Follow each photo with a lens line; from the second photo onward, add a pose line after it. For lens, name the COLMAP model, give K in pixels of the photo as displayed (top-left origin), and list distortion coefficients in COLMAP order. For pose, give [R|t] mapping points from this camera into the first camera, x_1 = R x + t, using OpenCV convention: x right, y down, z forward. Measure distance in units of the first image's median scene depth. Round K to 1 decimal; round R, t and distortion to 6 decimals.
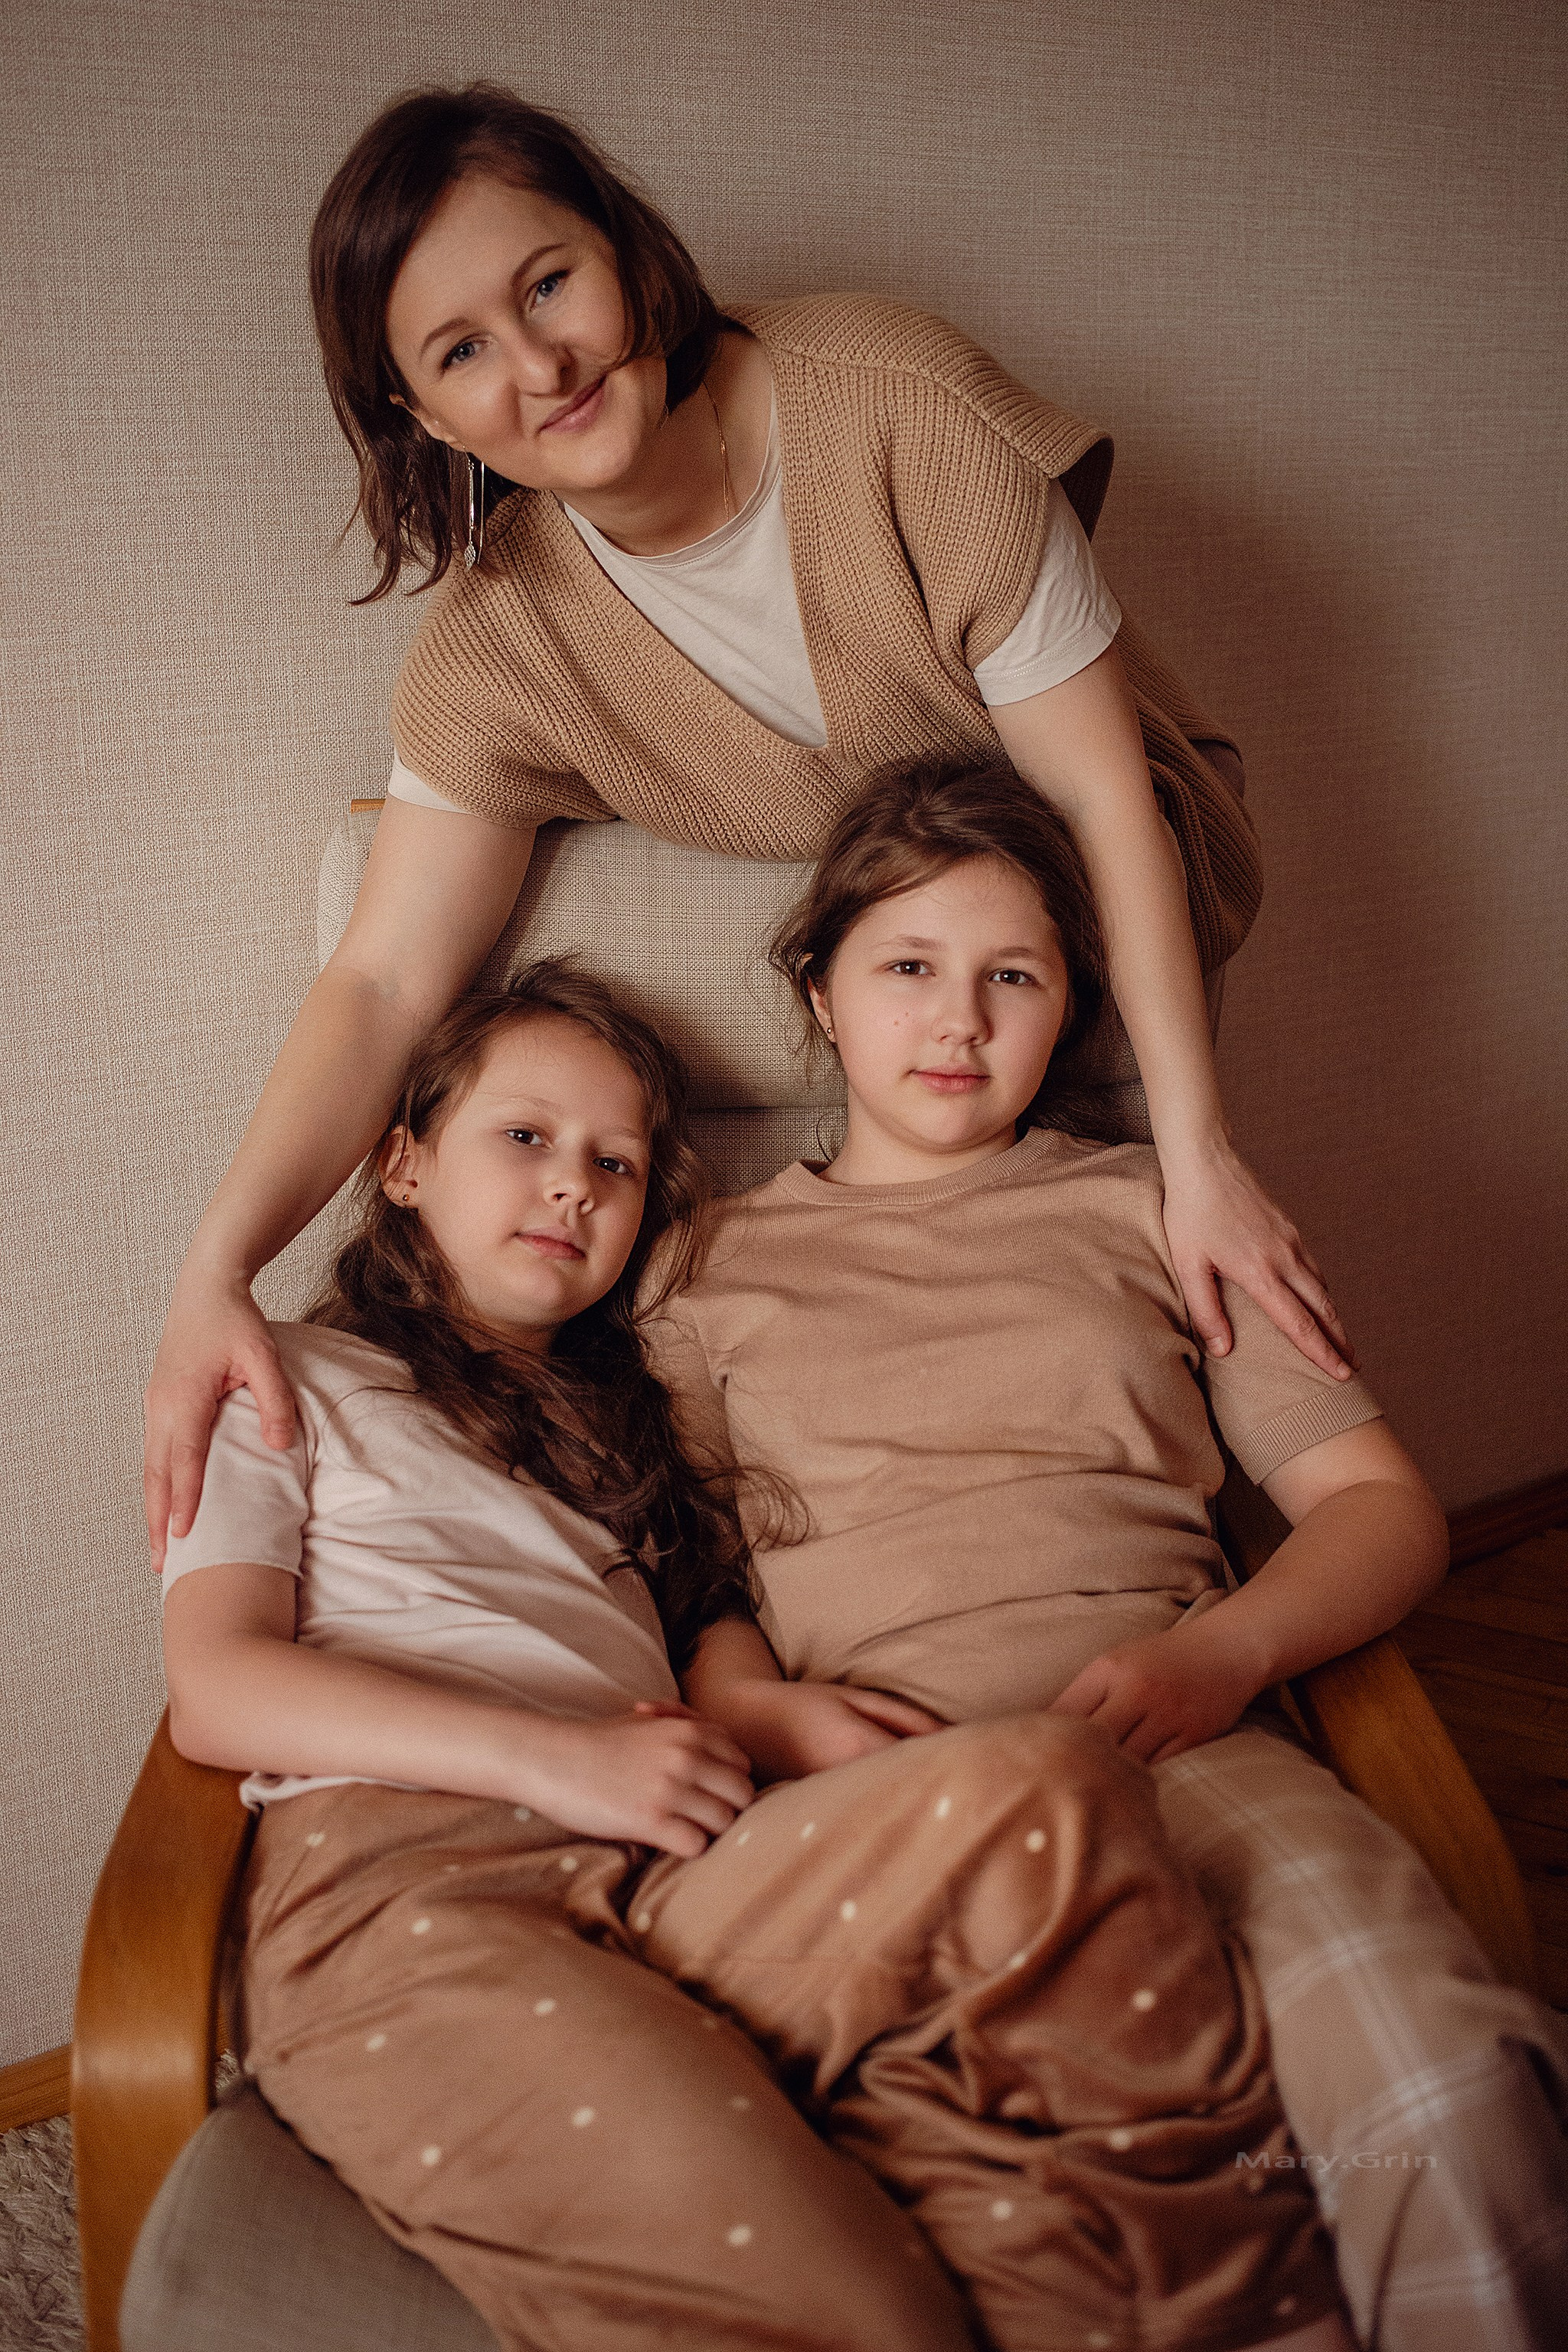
lens RADIAL K [[2566.4, 0, 766.8], [0, 2566.4, 1140.4], [0, 0, 1]] dist [-0.082289, 0.152458]
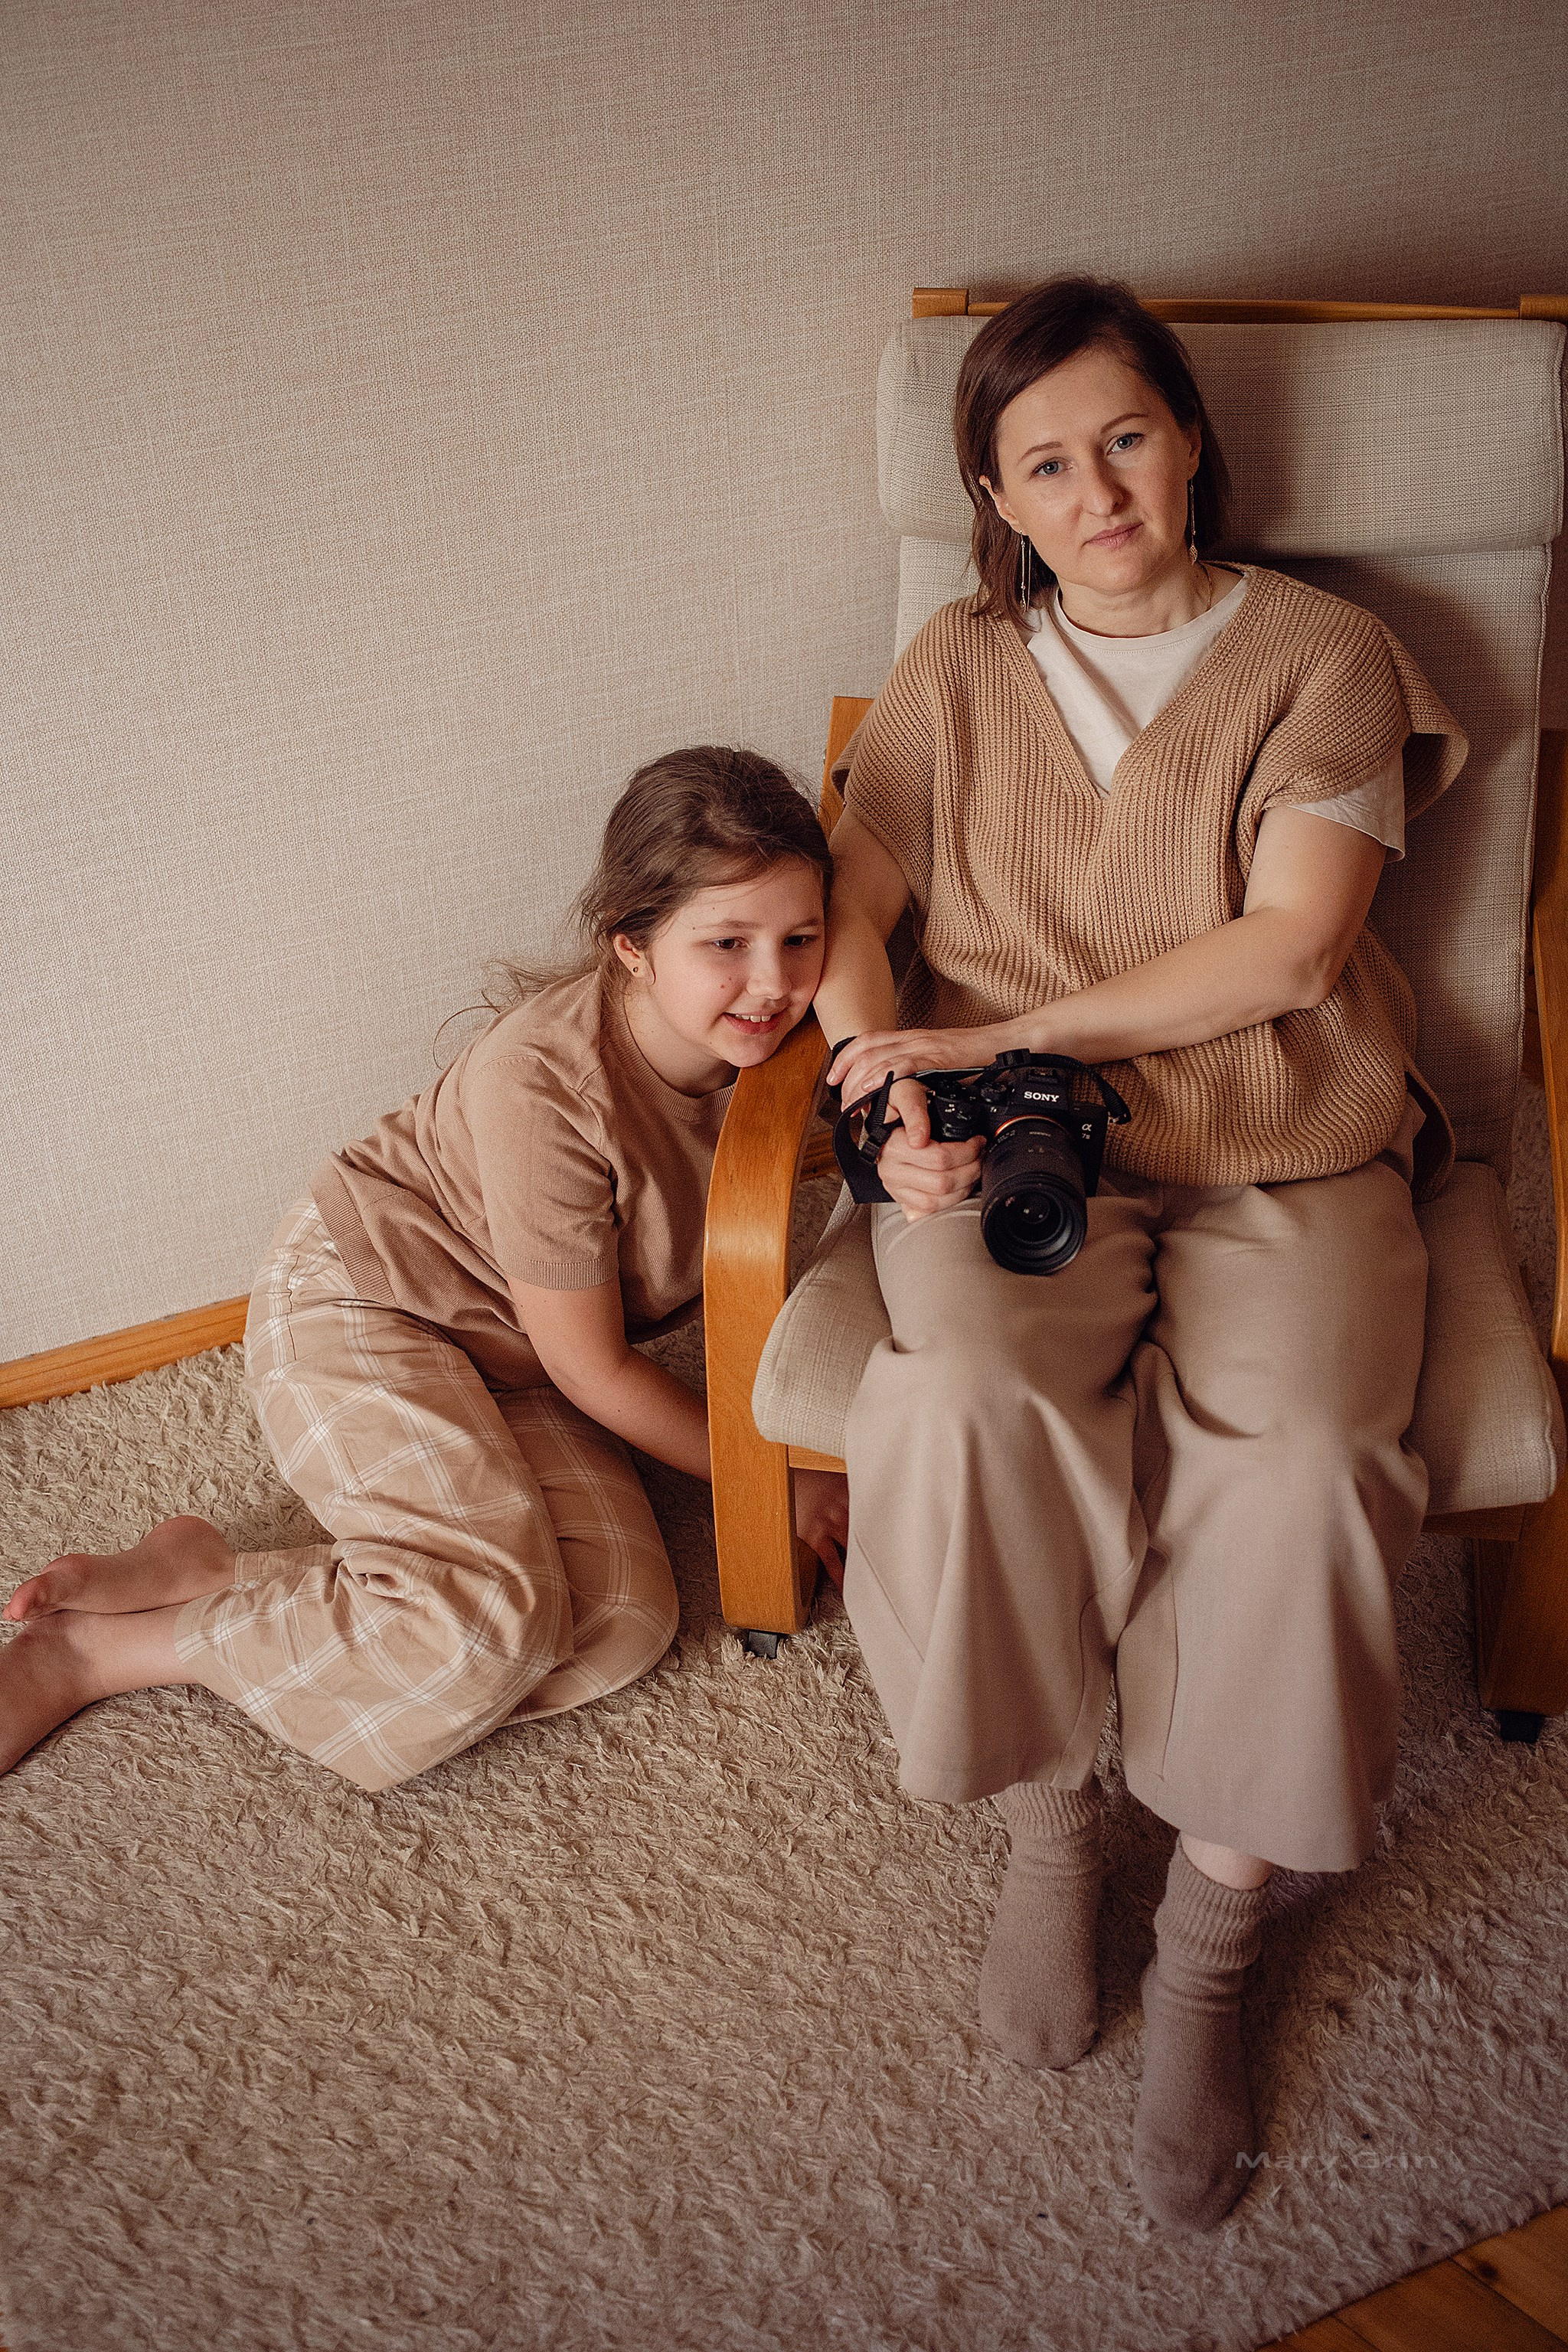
lens RADIAL K [[2586.6, 0, 798.2], [0, 2586.6, 1154.5], [0, 0, 1]] dist [-0.079105, 0.140024]
pose [[0.978464, 0.109741, -0.174828, 0.051720], [-0.039826, 0.931419, 0.361762, -0.204987], [0.202538, -0.347009, 0.915731, -0.354097]]
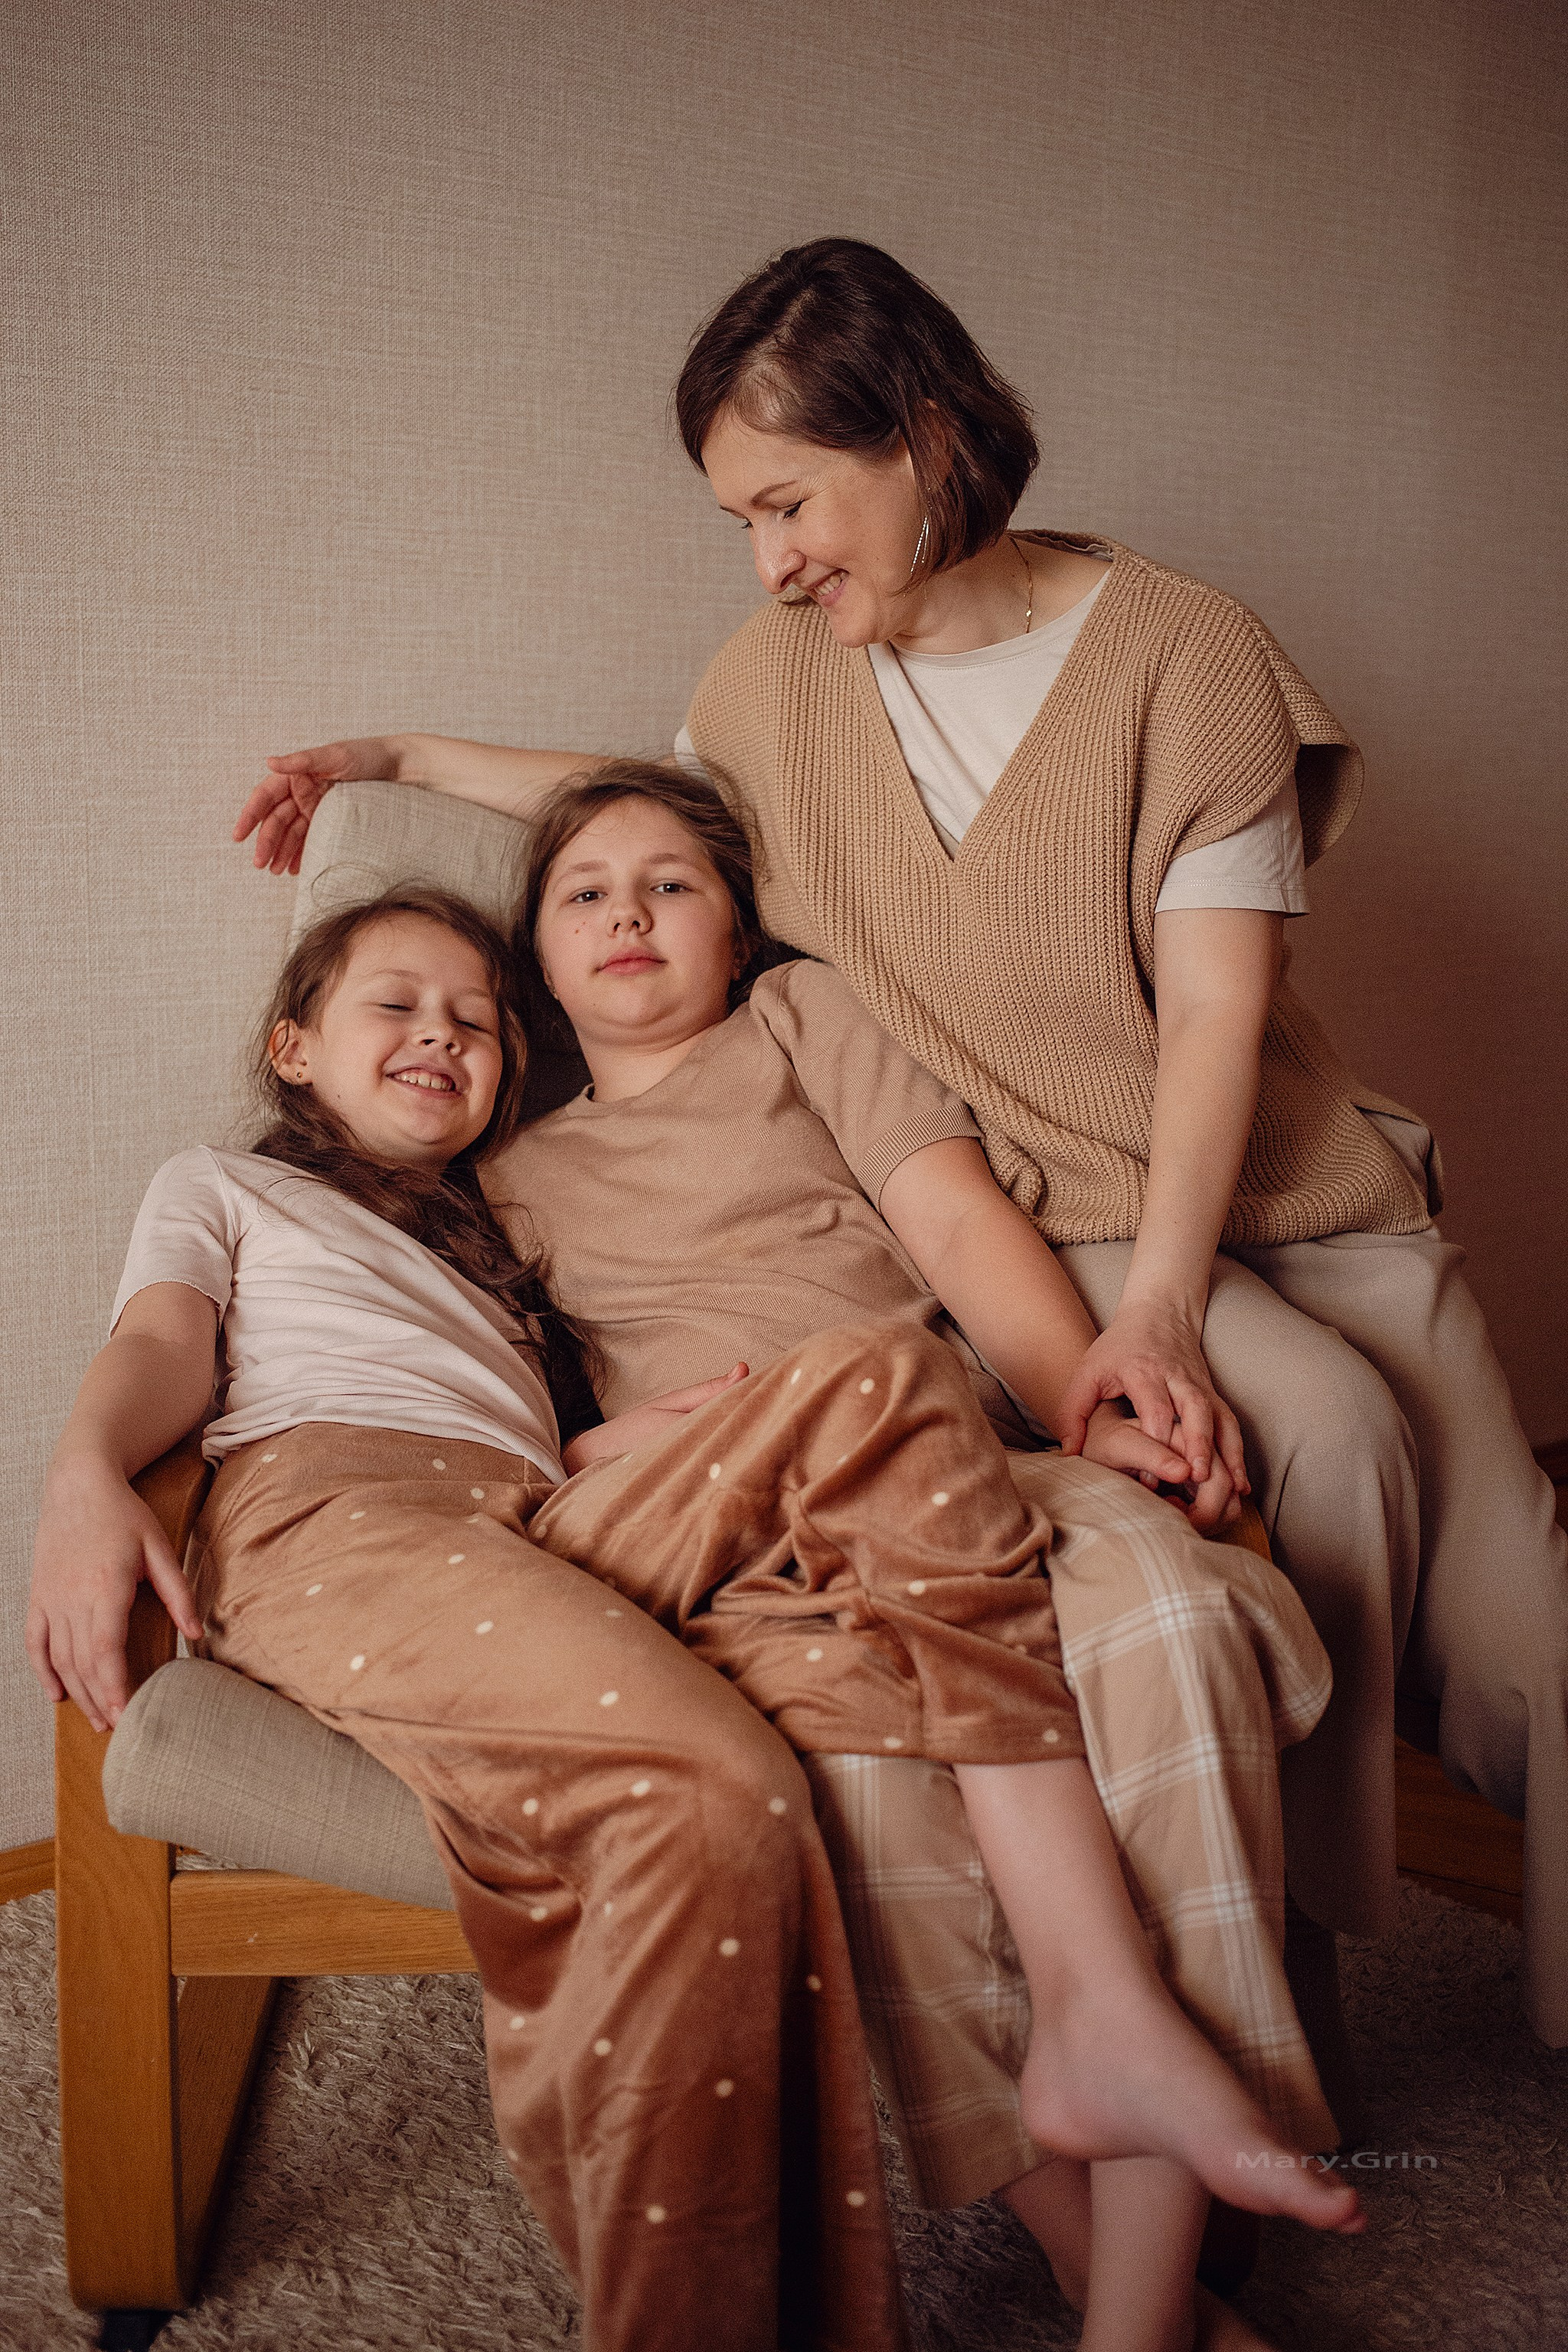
lens RADIAL K [[2586.6, 0, 798.2], [0, 2586.6, 1154.5], [0, 0, 1]] dist [-0.079105, 0.140024]
pose [[0.998182, 0.026323, 0.054224, 0.003666], [-0.020467, 0.994172, -0.105848, 0.185695], [-0.056694, 0.104546, 0.992903, -0.173226]]
